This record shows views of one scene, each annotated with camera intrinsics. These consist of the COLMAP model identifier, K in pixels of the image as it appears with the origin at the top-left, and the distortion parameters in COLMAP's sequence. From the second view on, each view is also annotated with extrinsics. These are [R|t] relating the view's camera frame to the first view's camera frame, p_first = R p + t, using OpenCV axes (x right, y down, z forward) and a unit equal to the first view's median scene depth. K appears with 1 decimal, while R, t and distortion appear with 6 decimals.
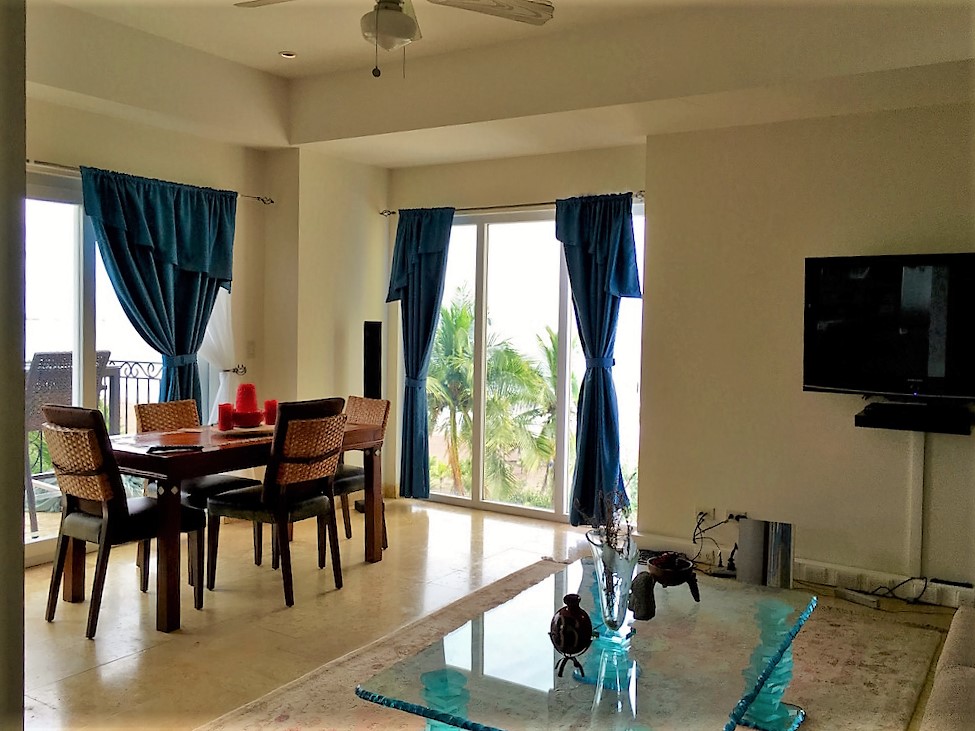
lens RADIAL K [[838.2, 0, 488.3], [0, 838.2, 360.9], [0, 0, 1]] dist [0.009164, 0.000476]
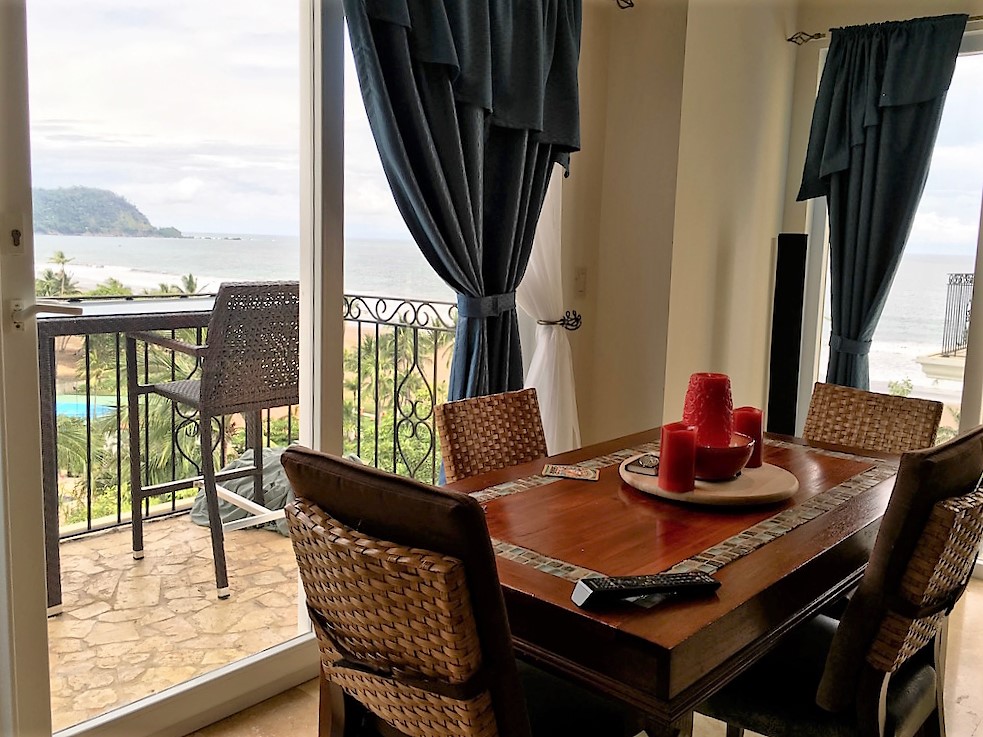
lens RADIAL K [[845.1, 0, 491.5], [0, 845.1, 368.8], [0, 0, 1]] dist [0.009164, 0.000476]
pose [[0.988121, 0.034171, -0.149829, -0.276543], [-0.019003, 0.994652, 0.101518, -0.013661], [0.152497, -0.097465, 0.983486, 0.470195]]
